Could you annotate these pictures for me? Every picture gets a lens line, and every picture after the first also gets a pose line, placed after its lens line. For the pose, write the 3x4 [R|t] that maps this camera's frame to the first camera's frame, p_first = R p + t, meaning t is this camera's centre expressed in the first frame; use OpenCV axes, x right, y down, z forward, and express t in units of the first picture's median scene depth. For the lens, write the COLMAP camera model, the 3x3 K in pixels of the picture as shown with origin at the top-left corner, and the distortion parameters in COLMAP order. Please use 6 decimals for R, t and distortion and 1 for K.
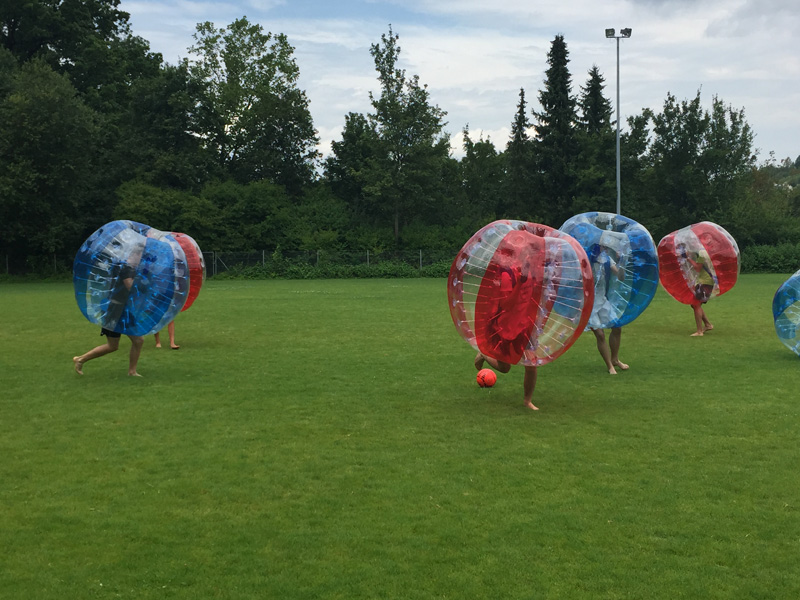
lens RADIAL K [[1043.3, 0, 410.0], [0, 1043.3, 282.3], [0, 0, 1]] dist [0.055694, 0.000000]
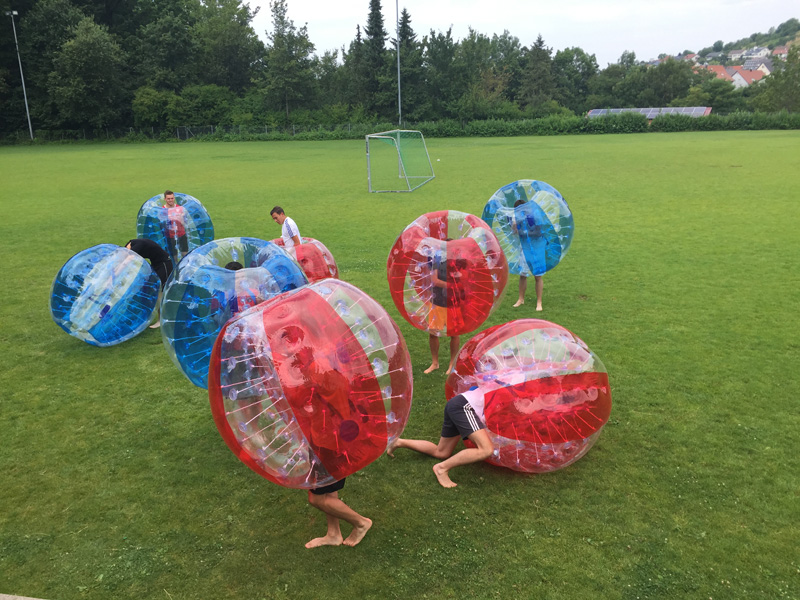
lens RADIAL K [[691.5, 0, 400.9], [0, 691.5, 303.5], [0, 0, 1]] dist [0.078252, -0.113118]
pose [[0.990574, 0.023108, -0.135013, 0.364434], [0.010817, 0.969391, 0.245283, -0.024481], [0.136549, -0.244431, 0.960004, -0.210858]]
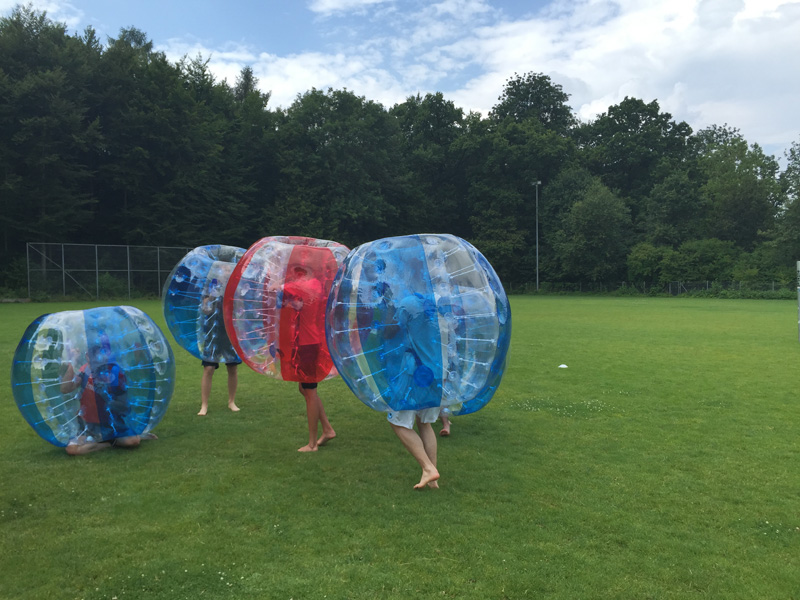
lens RADIAL K [[691.5, 0, 398.9], [0, 691.5, 264.5], [0, 0, 1]] dist [0.078252, -0.113118]
pose [[0.638743, -0.007662, -0.769382, 0.408050], [-0.031099, 0.998876, -0.035766, -0.001498], [0.768792, 0.046772, 0.637787, -0.097688]]
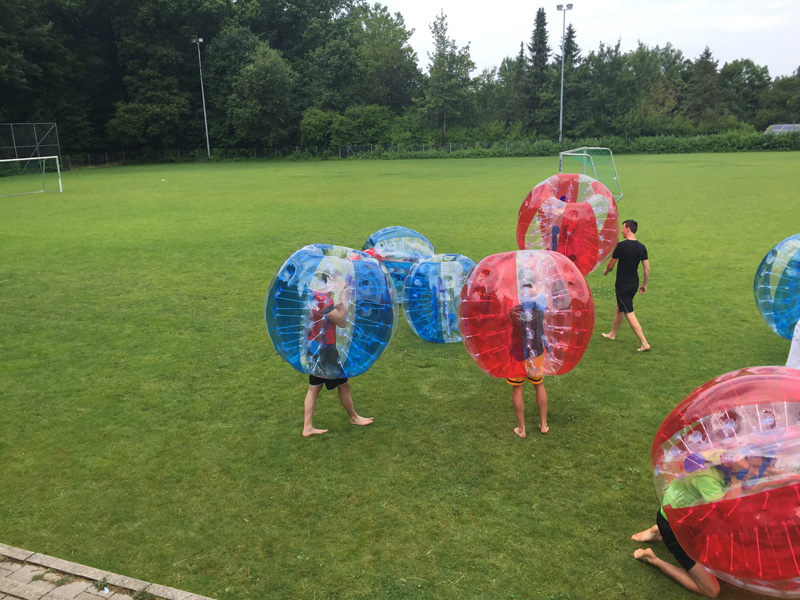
lens RADIAL K [[691.5, 0, 395.8], [0, 691.5, 300.9], [0, 0, 1]] dist [0.078252, -0.113118]
pose [[0.944287, 0.060835, -0.323452, 0.328382], [0.011410, 0.976127, 0.216899, -0.025270], [0.328925, -0.208505, 0.921050, -0.209363]]
